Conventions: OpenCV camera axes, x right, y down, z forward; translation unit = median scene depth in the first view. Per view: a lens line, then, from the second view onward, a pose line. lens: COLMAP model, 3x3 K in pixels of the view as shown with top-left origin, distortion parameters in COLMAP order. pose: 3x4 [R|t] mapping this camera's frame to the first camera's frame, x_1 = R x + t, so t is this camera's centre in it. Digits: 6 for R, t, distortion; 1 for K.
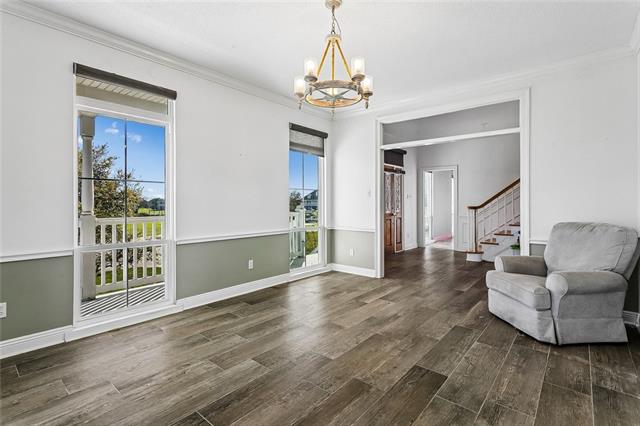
lens RADIAL K [[310.6, 0, 319.2], [0, 310.6, 208.6], [0, 0, 1]] dist [0.012786, 0.000748]
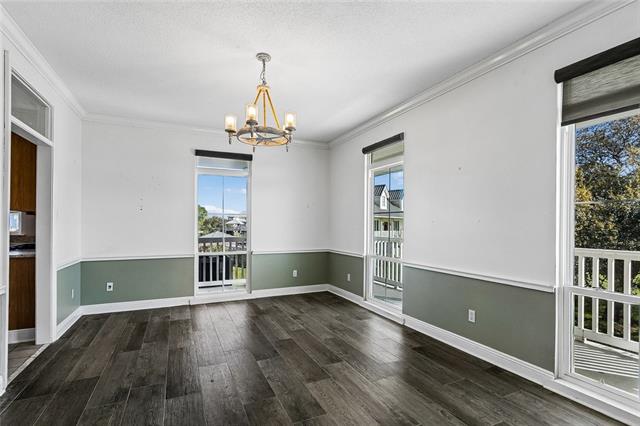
lens RADIAL K [[310.6, 0, 312.7], [0, 310.6, 224.0], [0, 0, 1]] dist [0.012786, 0.000748]
pose [[-0.434226, 0.001388, -0.900803, 0.699424], [-0.016747, 0.999814, 0.009613, -0.040302], [0.900648, 0.019260, -0.434122, 1.156650]]
